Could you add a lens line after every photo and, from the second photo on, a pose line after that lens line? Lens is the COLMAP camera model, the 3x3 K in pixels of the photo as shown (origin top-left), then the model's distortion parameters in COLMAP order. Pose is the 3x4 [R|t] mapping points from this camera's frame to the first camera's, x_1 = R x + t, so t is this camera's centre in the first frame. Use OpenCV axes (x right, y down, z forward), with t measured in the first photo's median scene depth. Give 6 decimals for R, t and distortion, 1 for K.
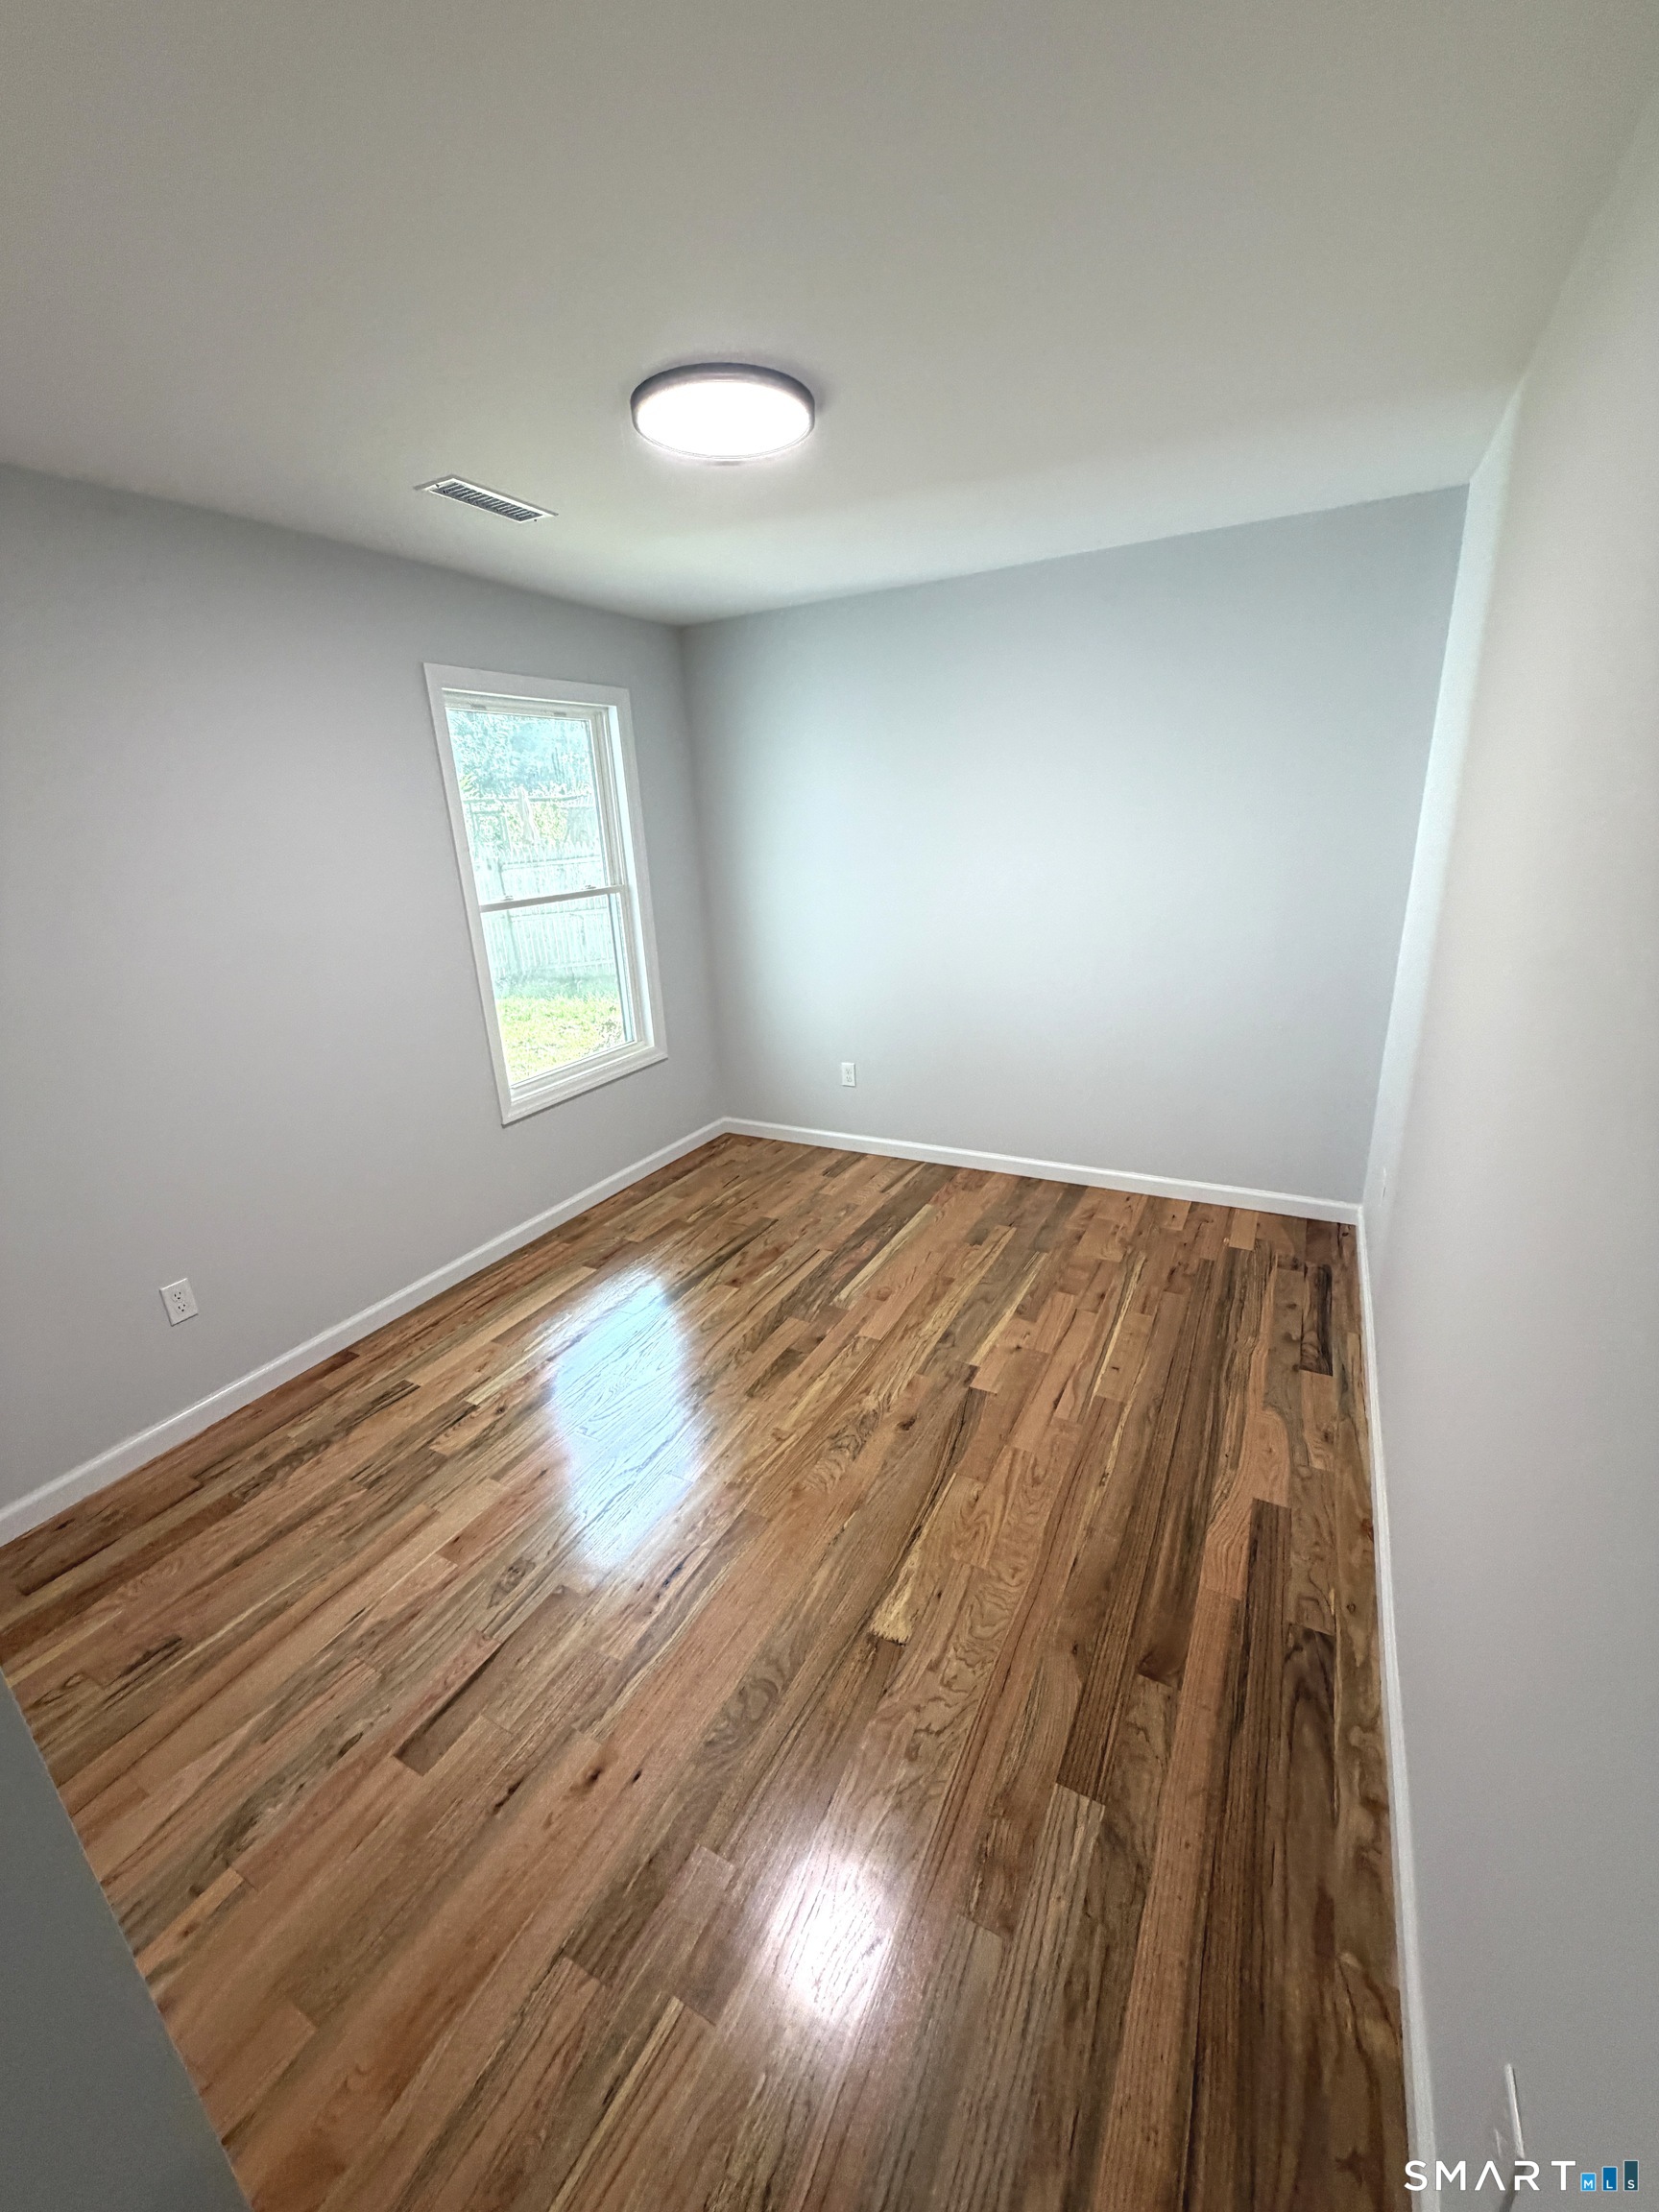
lens RADIAL K [[881.5, 0, 827.9], [0, 881.5, 1102.1], [0, 0, 1]] dist [0.000528, 0.000150]
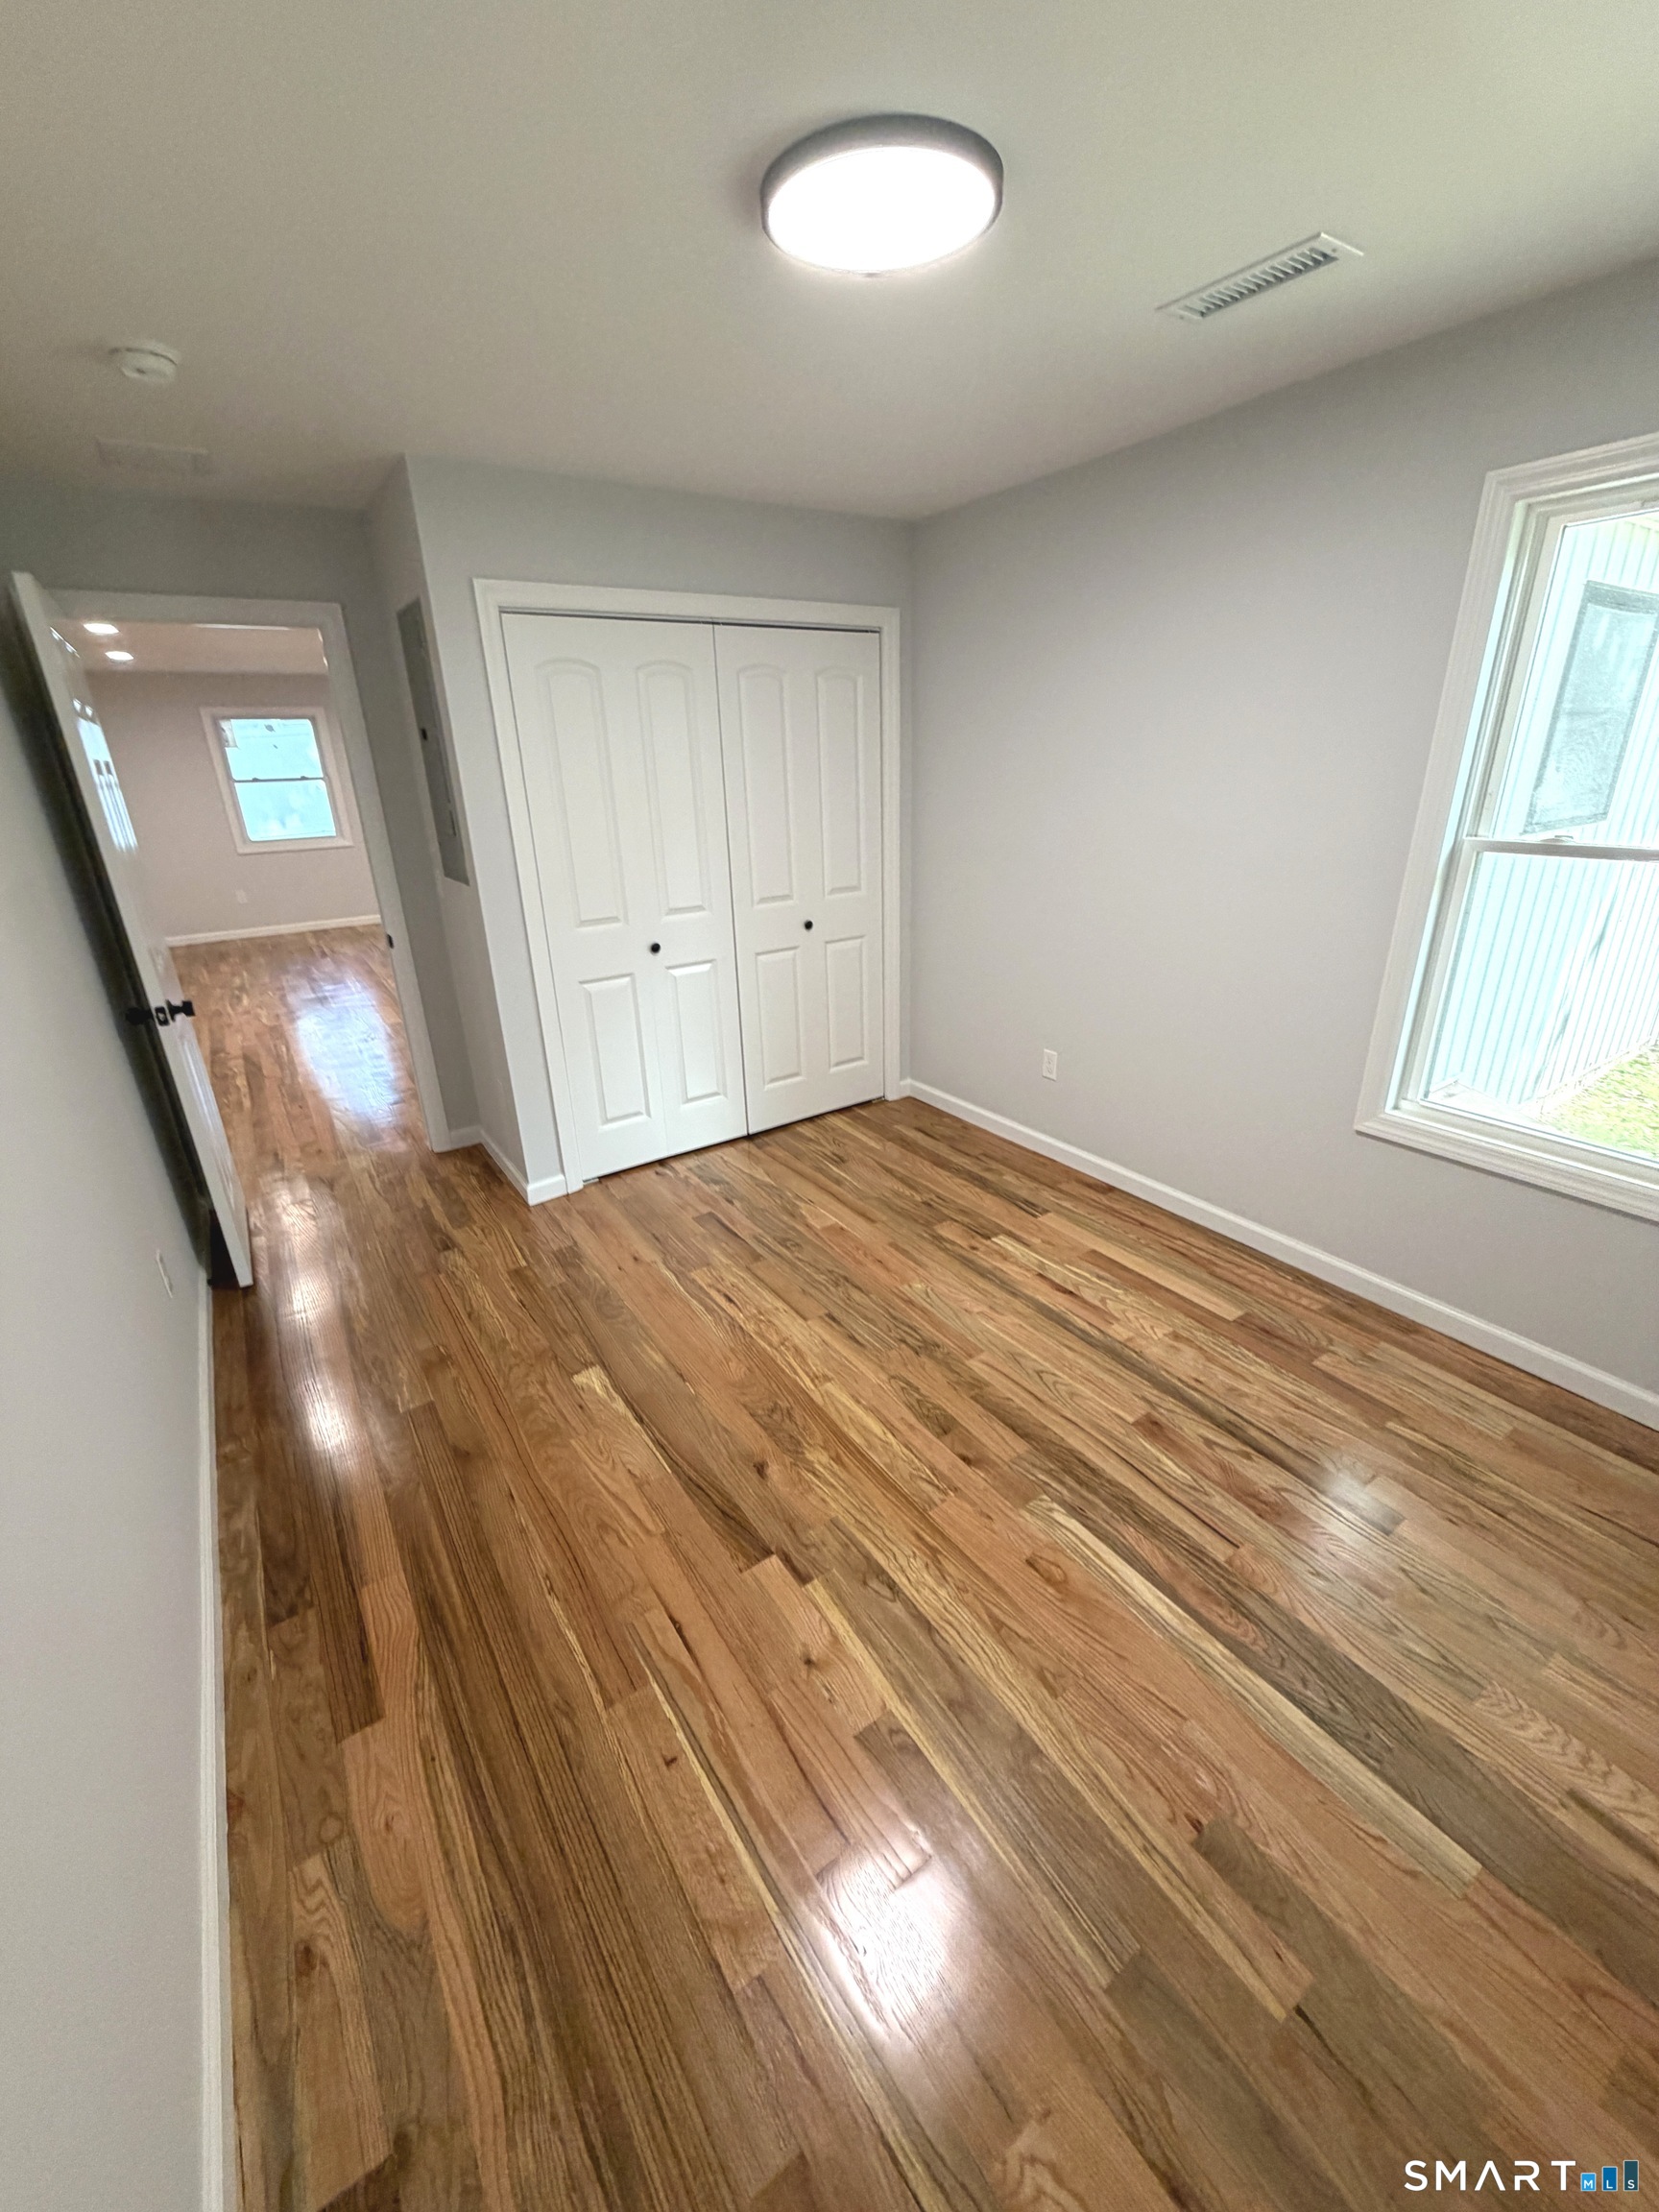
lens RADIAL K [[881.5, 0, 827.9], [0, 881.5, 1102.1], [0, 0, 1]] dist [0.000528, 0.000150]
pose [[-0.463063, 0.388474, -0.796656, 0.607459], [-0.223188, 0.818758, 0.528982, -0.407096], [0.857764, 0.422756, -0.292434, 1.141236]]
